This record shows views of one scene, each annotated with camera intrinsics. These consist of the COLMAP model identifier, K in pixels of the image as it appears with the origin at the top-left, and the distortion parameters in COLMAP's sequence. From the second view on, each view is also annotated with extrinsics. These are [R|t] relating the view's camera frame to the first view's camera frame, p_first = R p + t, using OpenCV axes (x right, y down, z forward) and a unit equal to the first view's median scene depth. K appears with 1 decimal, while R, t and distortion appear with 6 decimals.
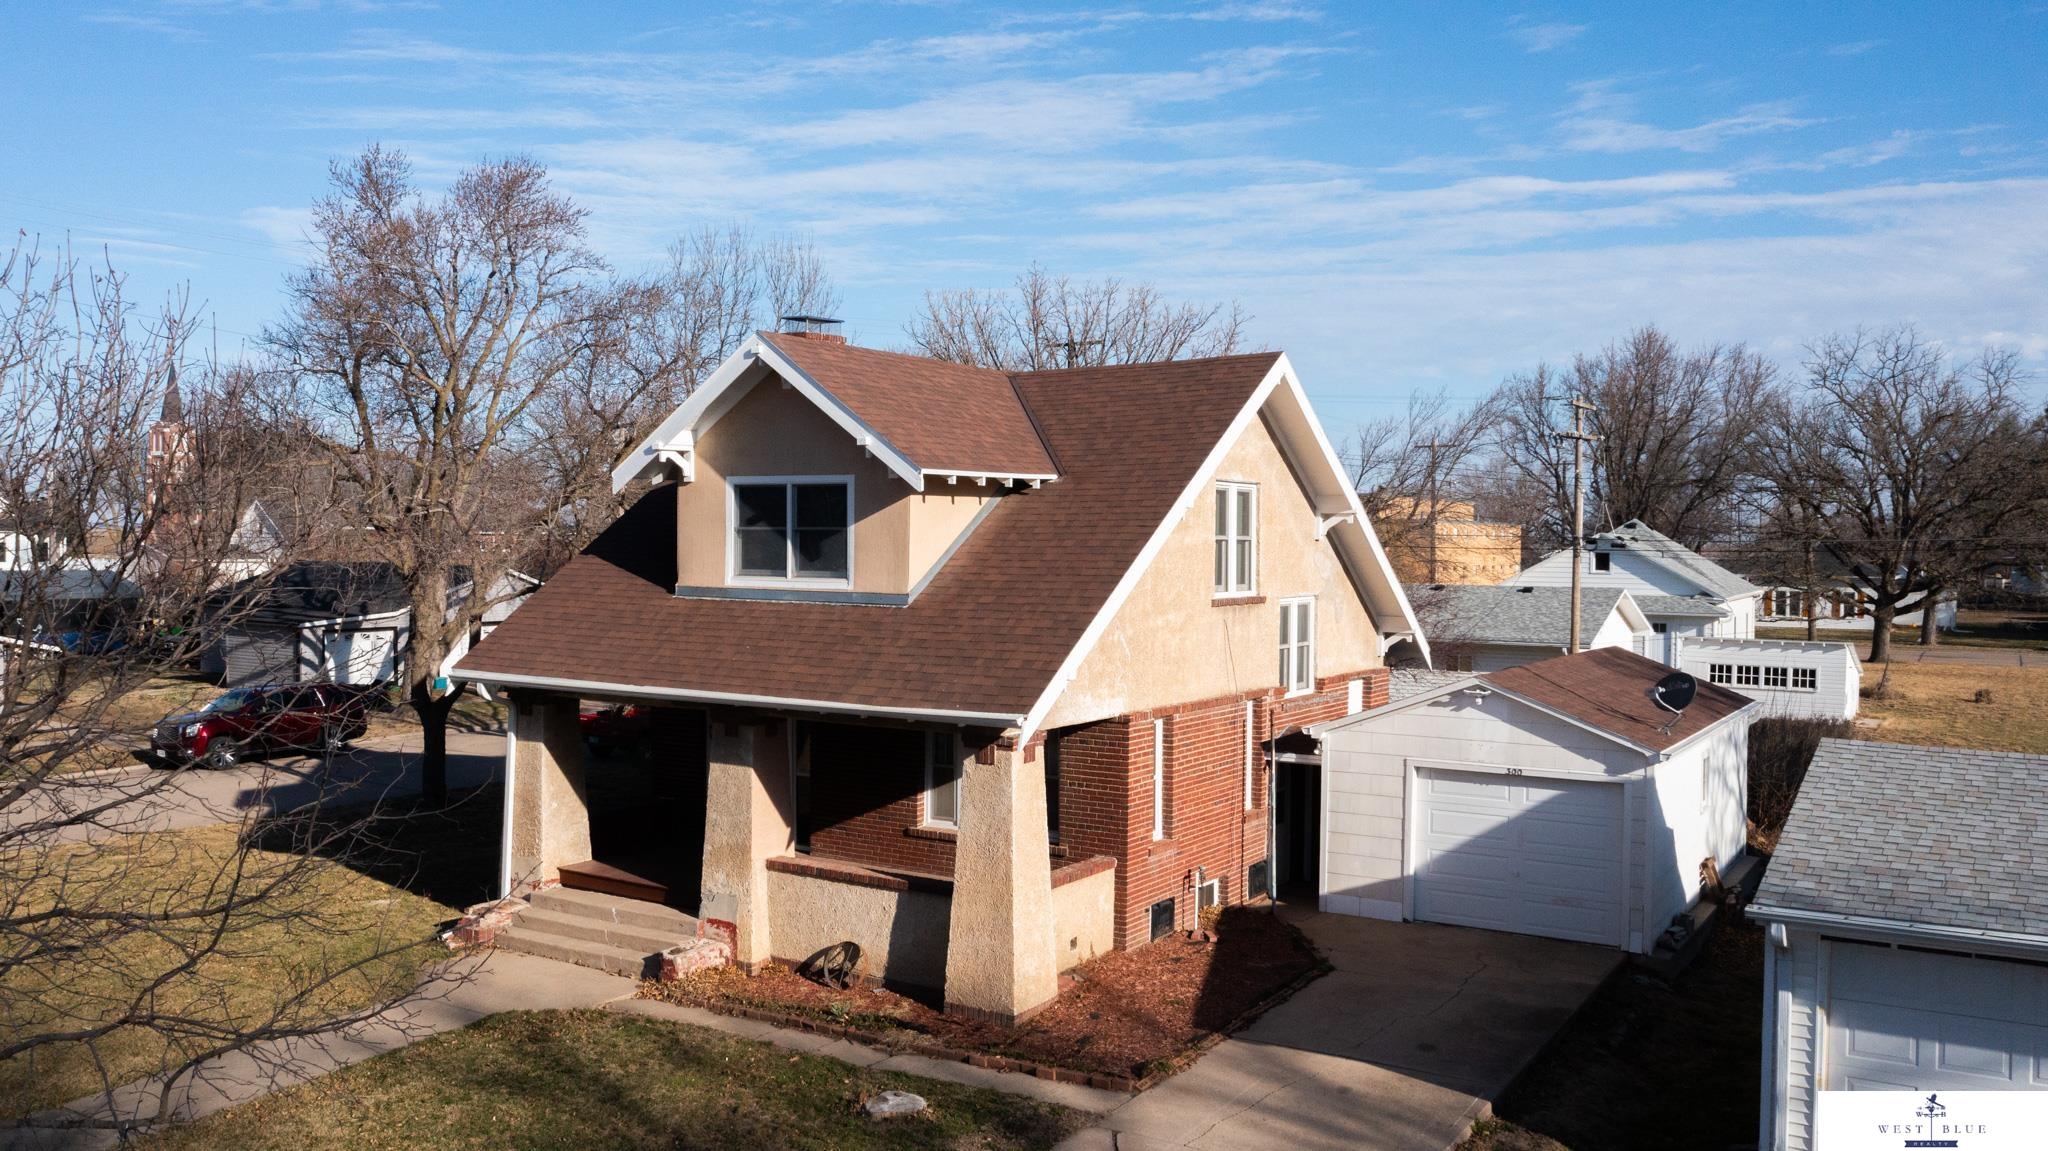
lens RADIAL K [[1614.8, 0, 1024.0], [0, 1614.8, 575.5], [0, 0, 1]] dist [-0.015826, -0.004692]
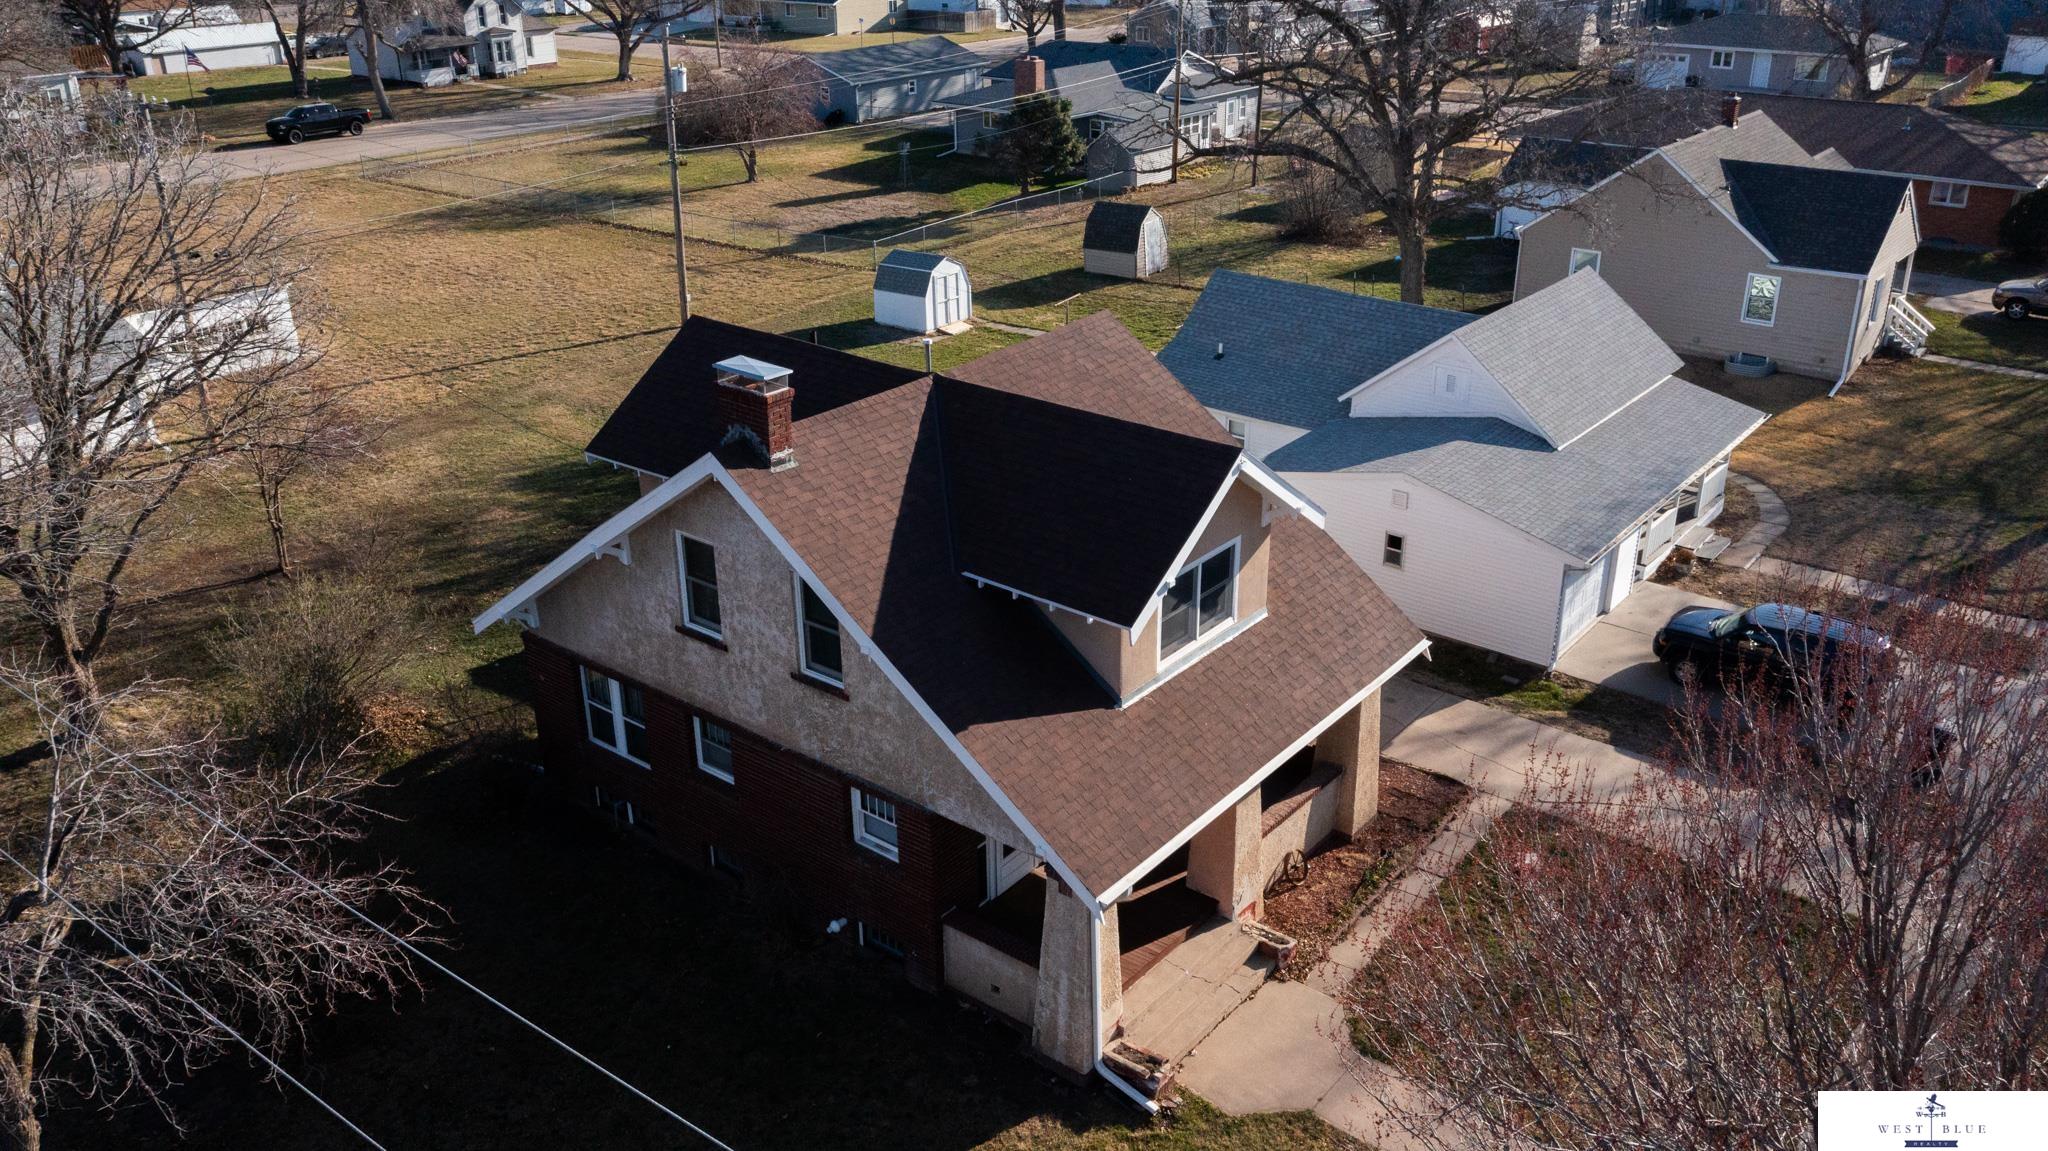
lens RADIAL K [[1614.8, 0, 1024.0], [0, 1614.8, 575.5], [0, 0, 1]] dist [-0.015826, -0.004692]
pose [[0.112157, -0.416863, 0.902023, -1.127723], [0.033876, 0.908827, 0.415795, -0.499825], [-0.993113, -0.016078, 0.116053, 0.950654]]
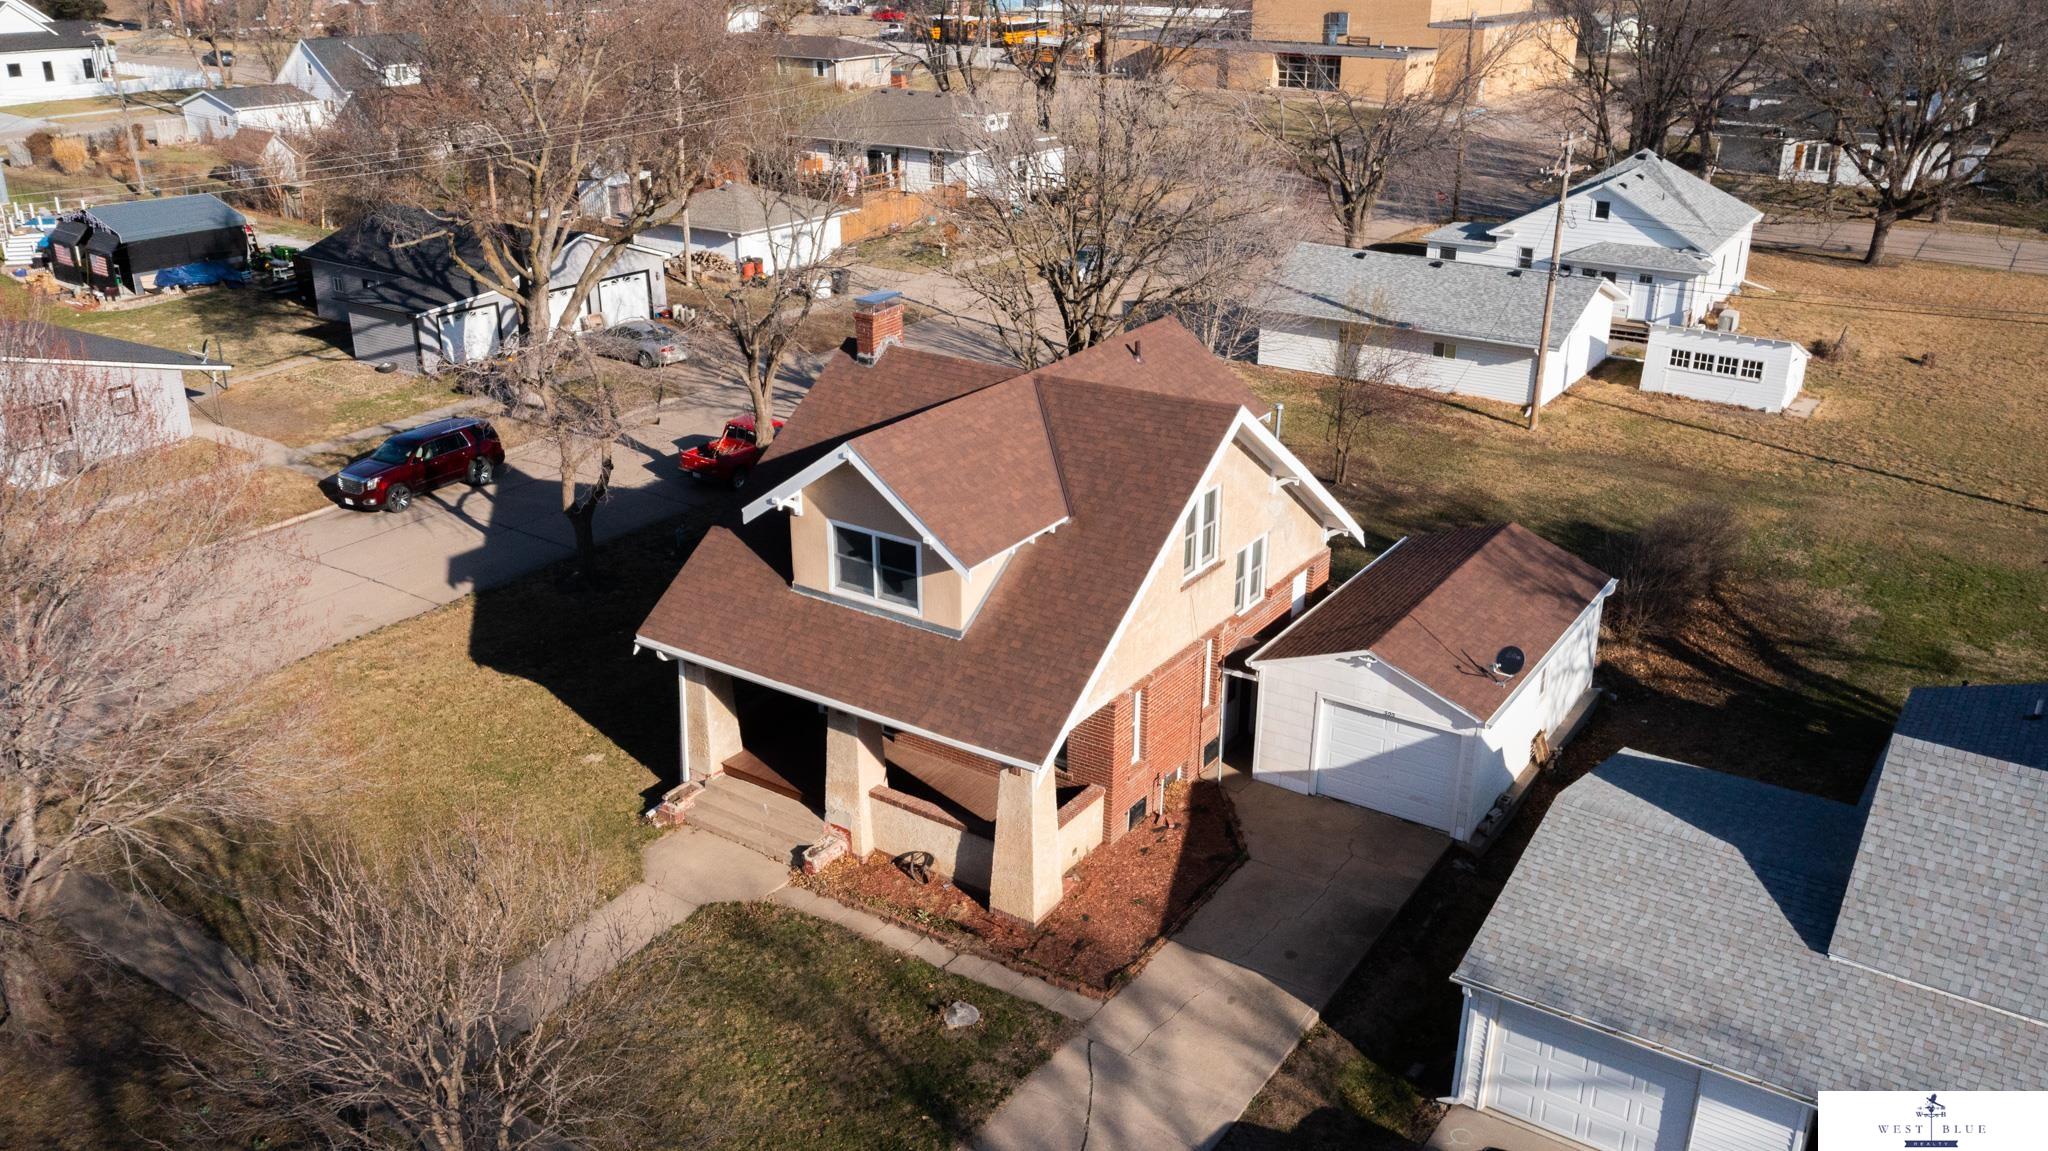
lens RADIAL K [[1626.7, 0, 1024.0], [0, 1626.7, 575.5], [0, 0, 1]] dist [-0.013907, -0.003079]
pose [[0.999629, 0.005652, -0.026629, 0.020153], [0.004076, 0.936099, 0.351712, -0.493923], [0.026916, -0.351690, 0.935729, -0.302148]]
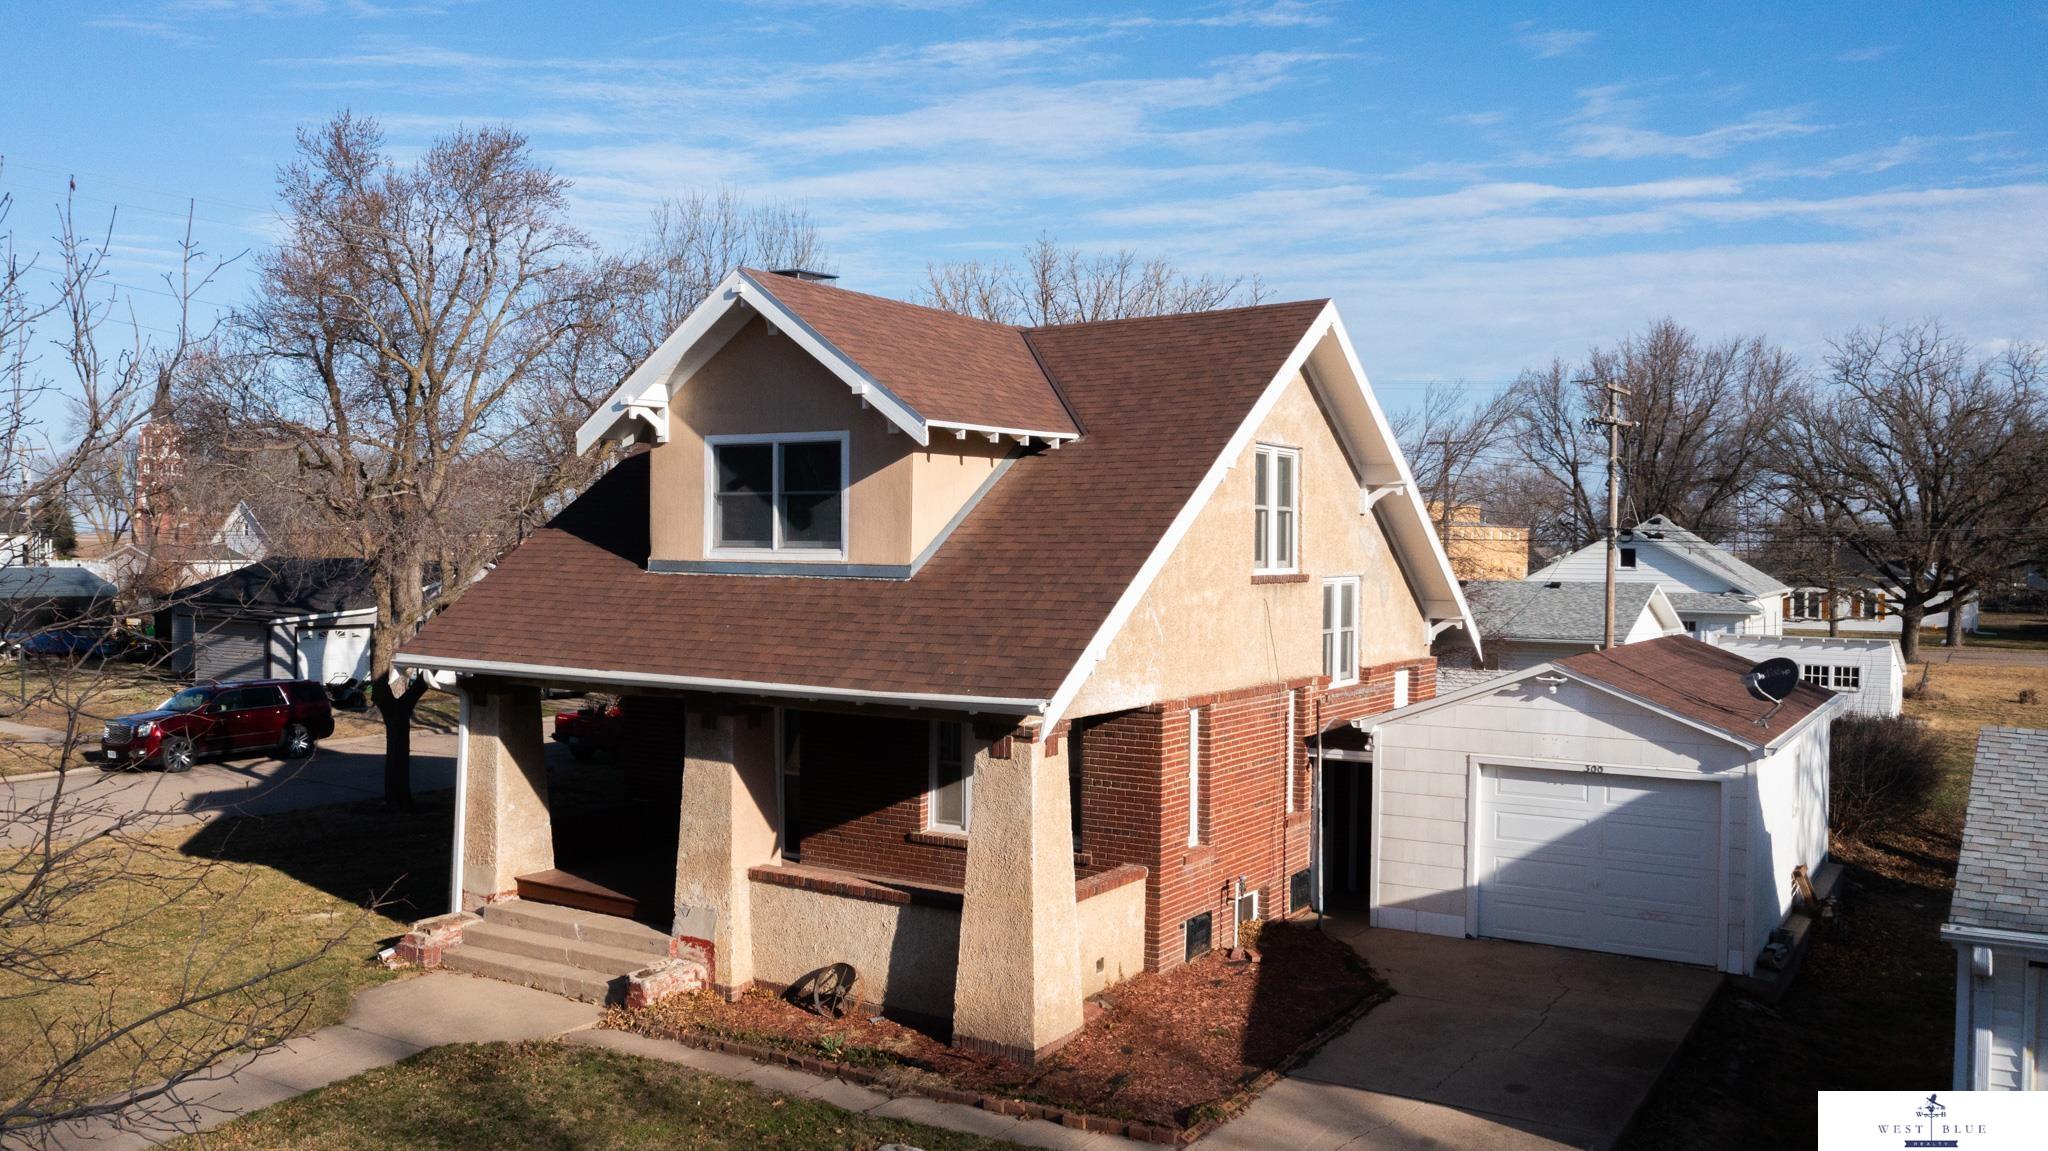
lens RADIAL K [[1614.8, 0, 1024.0], [0, 1614.8, 575.5], [0, 0, 1]] dist [-0.015826, -0.004692]
pose [[1.000000, -0.000058, 0.000951, -0.010067], [0.000062, 0.999991, -0.004339, 0.018981], [-0.000950, 0.004339, 0.999990, 0.113095]]
